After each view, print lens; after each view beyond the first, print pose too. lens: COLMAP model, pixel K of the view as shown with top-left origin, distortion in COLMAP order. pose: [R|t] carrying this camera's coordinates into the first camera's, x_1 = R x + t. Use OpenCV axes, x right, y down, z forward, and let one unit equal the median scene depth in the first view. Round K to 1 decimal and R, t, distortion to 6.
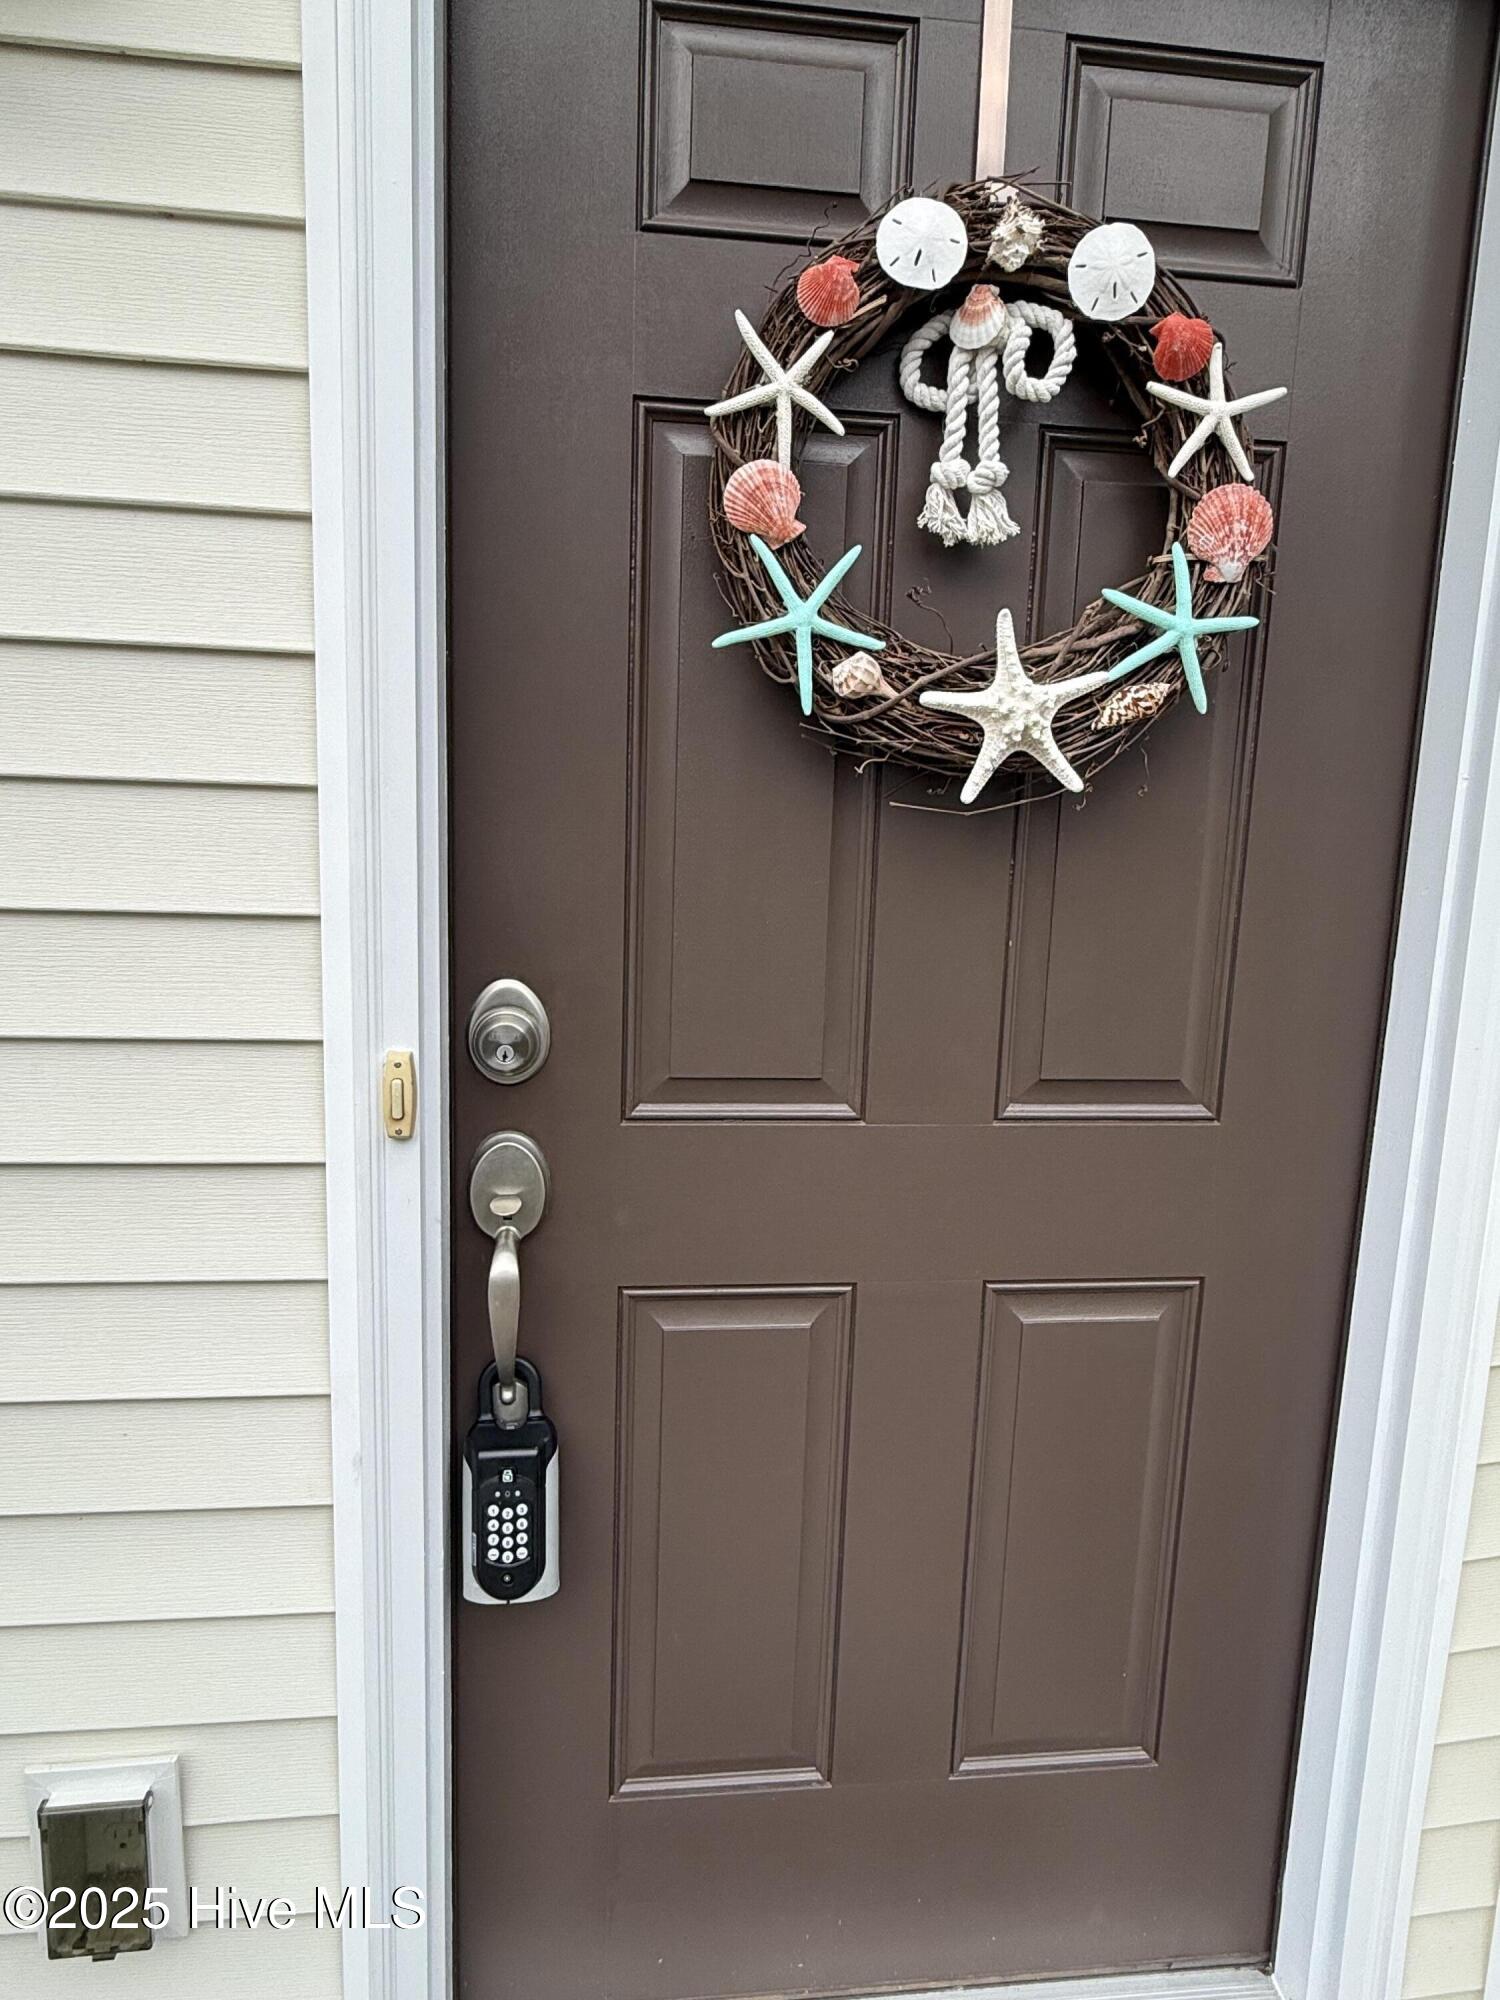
lens RADIAL K [[1261.1, 0, 750.0], [0, 1261.1, 1000.0], [0, 0, 1]] dist [-0.004033, -0.000909]
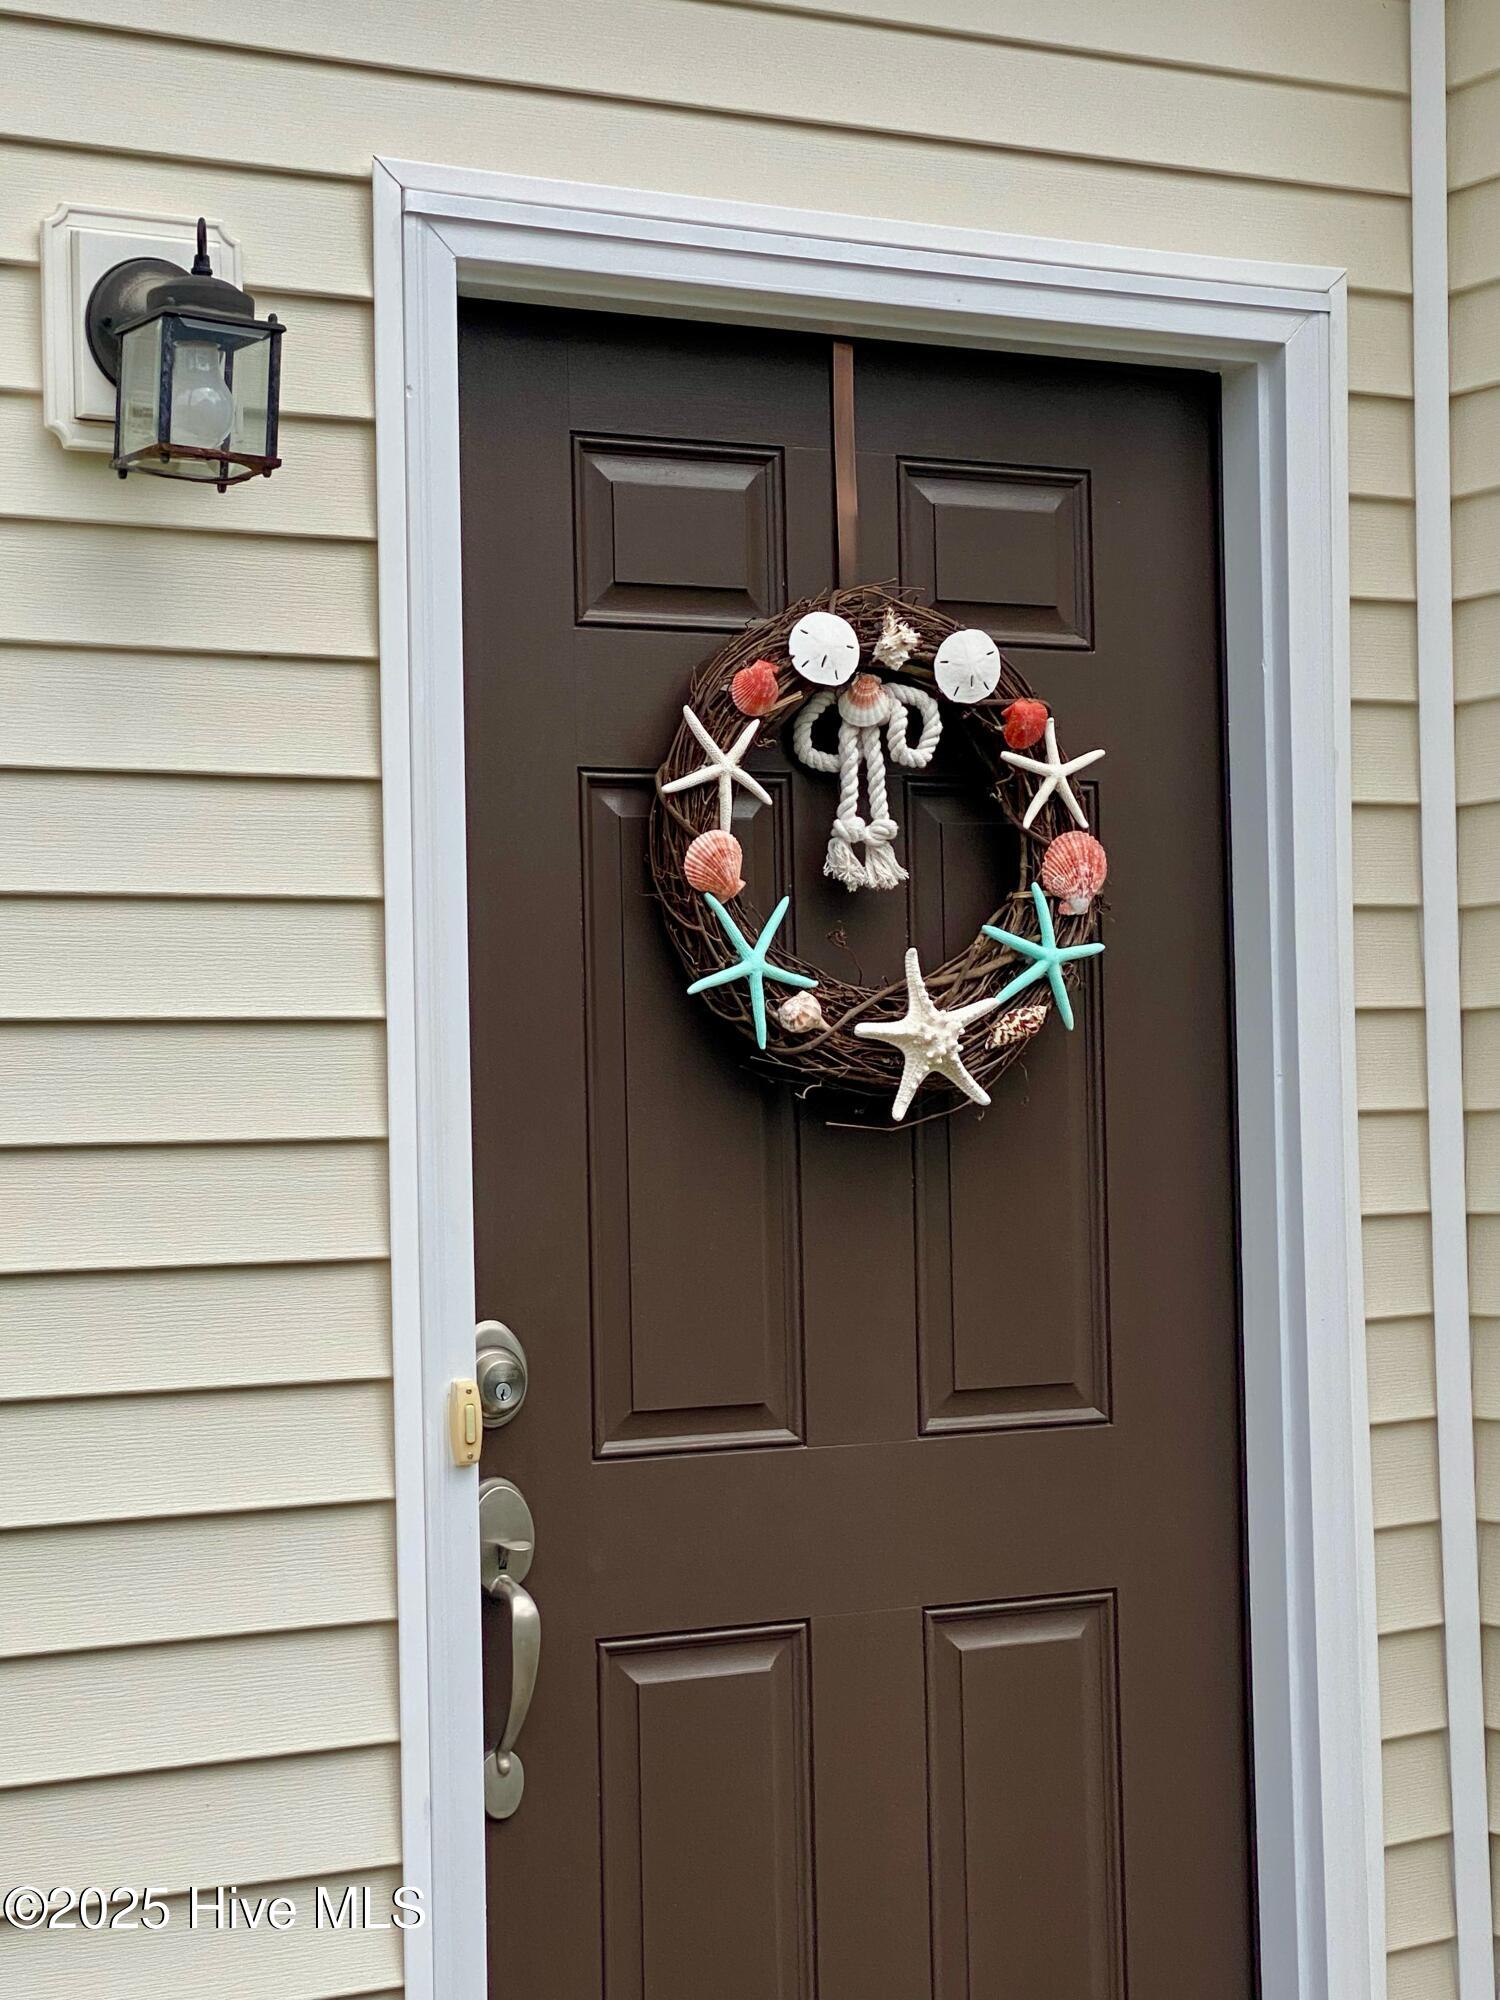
lens RADIAL K [[4019.5, 0, 750.0], [0, 4019.5, 1000.0], [0, 0, 1]] dist [-0.001236, -0.086390]
pose [[0.908473, -0.041395, 0.415889, -1.403960], [0.120203, 0.978918, -0.165137, 0.304343], [-0.400286, 0.200014, 0.894296, -2.107985]]
